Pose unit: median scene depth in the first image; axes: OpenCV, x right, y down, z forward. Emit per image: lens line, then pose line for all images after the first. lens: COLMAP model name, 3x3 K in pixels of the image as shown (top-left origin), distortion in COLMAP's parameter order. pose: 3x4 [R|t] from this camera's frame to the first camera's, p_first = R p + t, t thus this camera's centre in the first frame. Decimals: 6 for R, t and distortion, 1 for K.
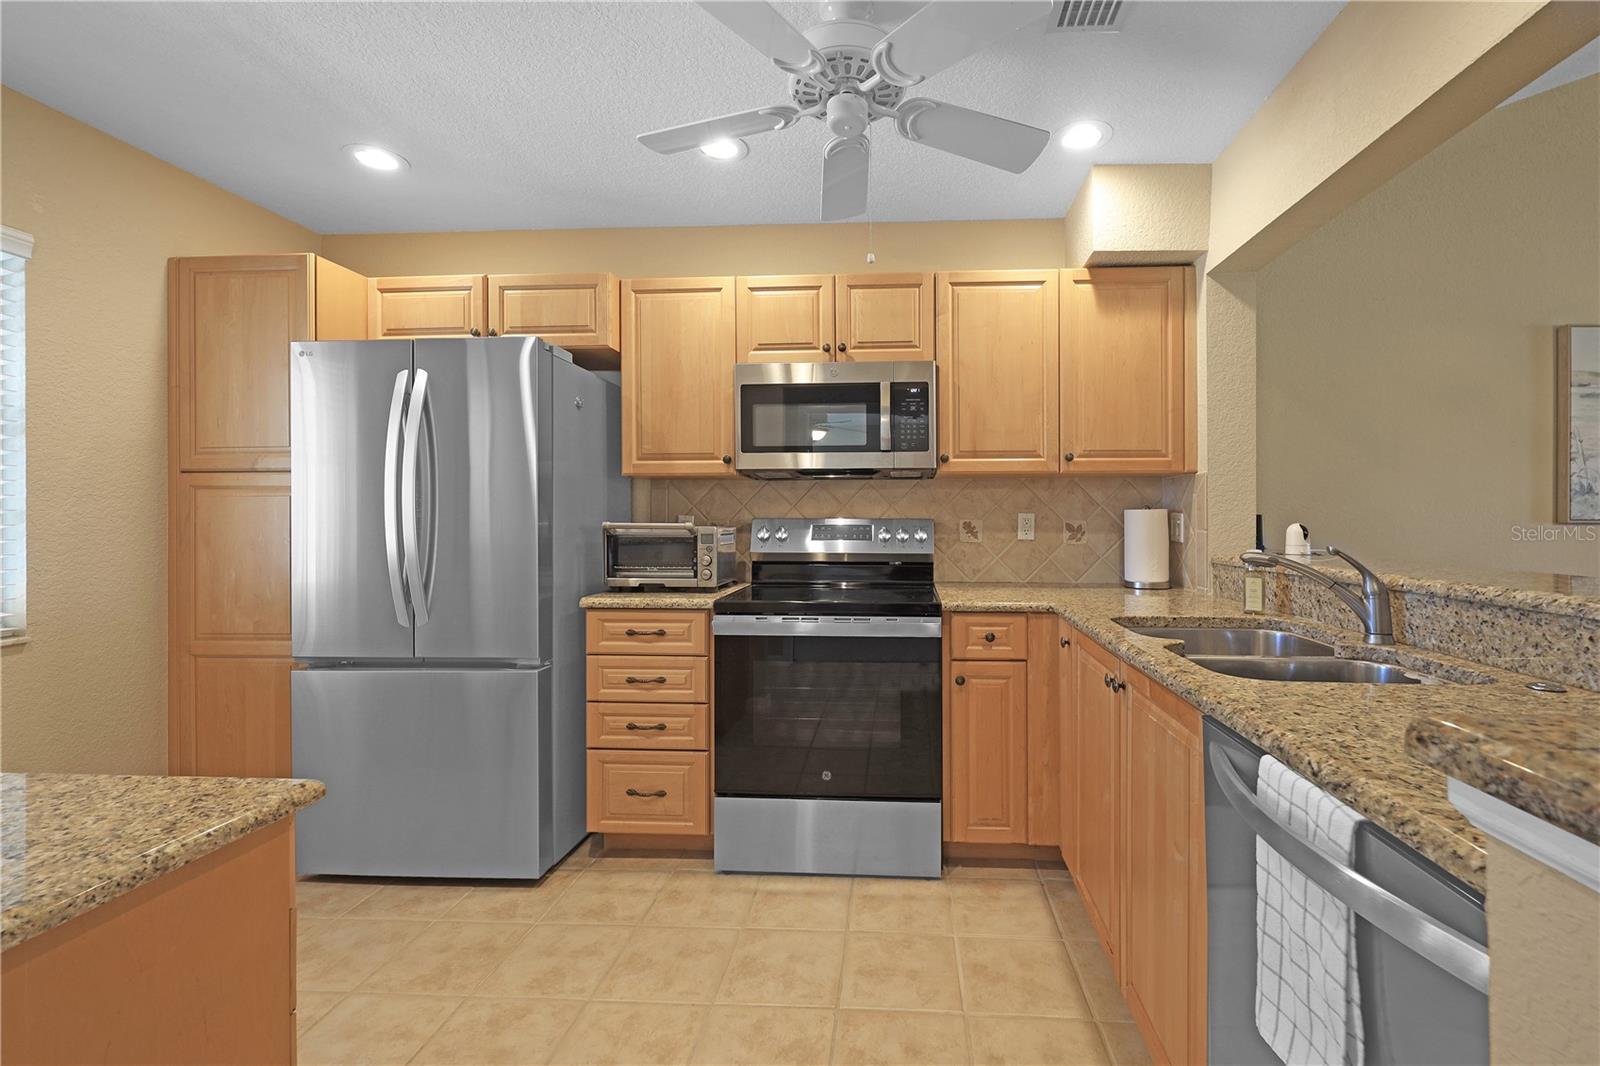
lens RADIAL K [[656.2, 0, 795.5], [0, 656.2, 510.7], [0, 0, 1]] dist [-0.001486, -0.000065]
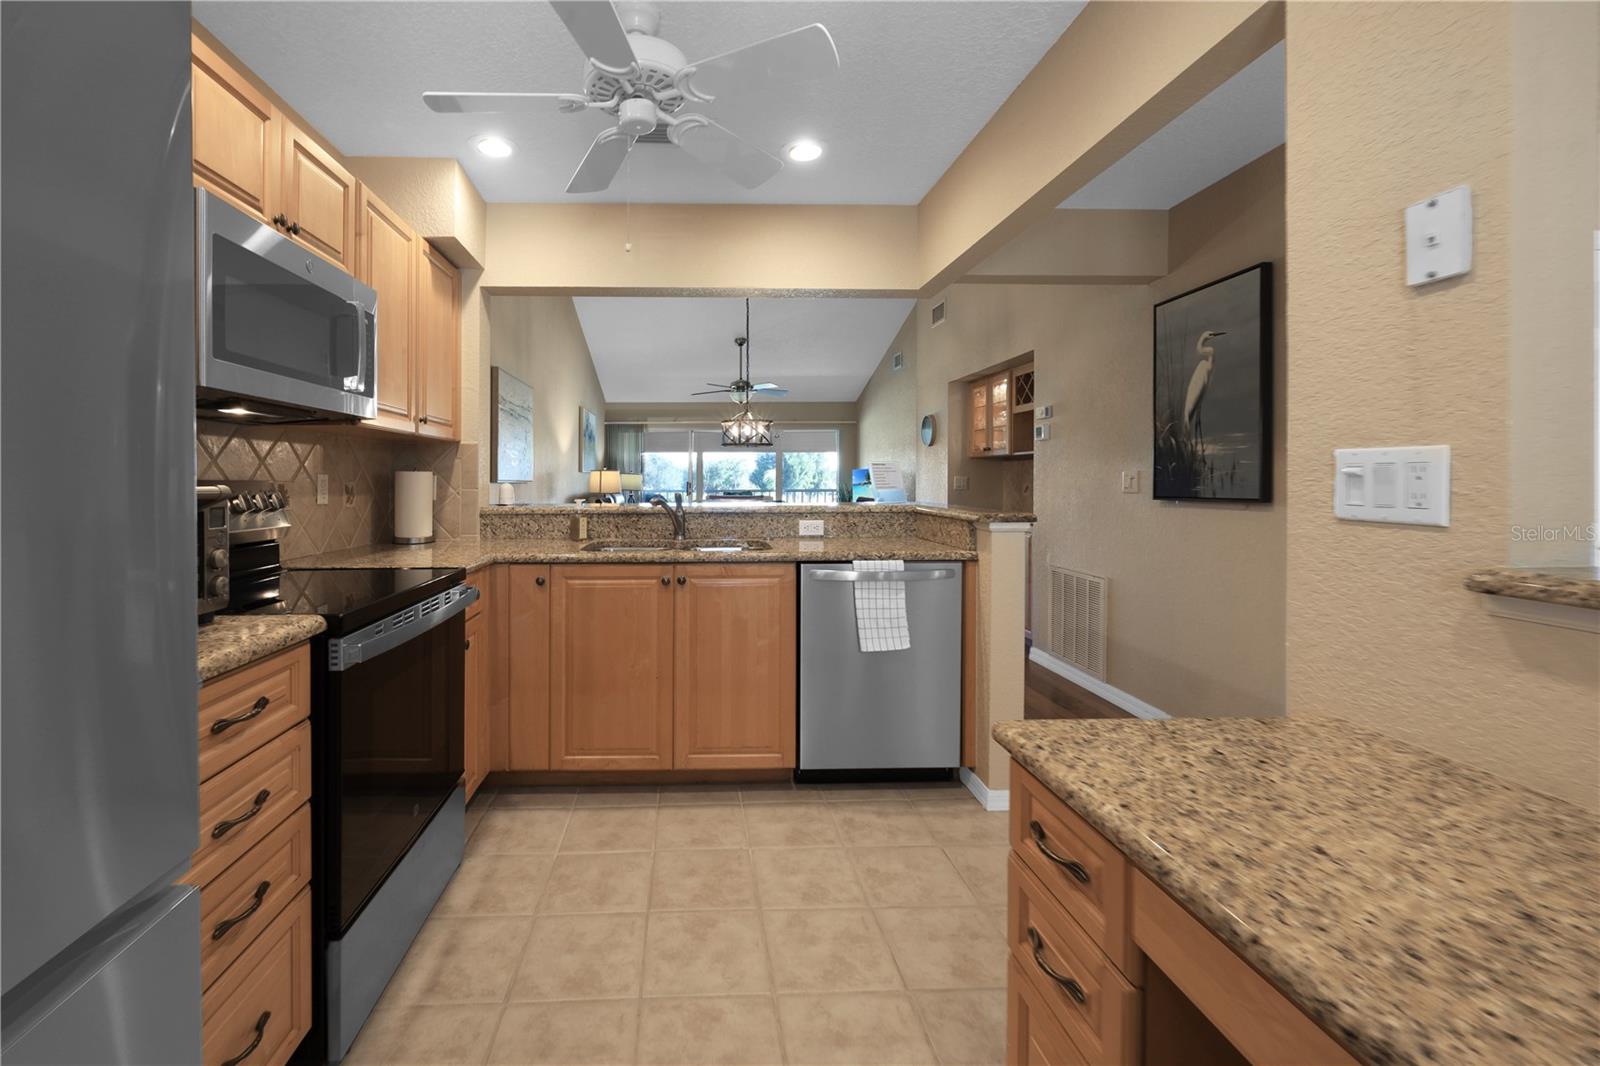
lens RADIAL K [[628.5, 0, 796.8], [0, 628.5, 476.1], [0, 0, 1]] dist [-0.000653, -0.000024]
pose [[-0.180477, 0.006369, 0.983559, -0.686861], [-0.007367, 0.999942, -0.007827, 0.009297], [-0.983552, -0.008658, -0.180420, 0.618958]]
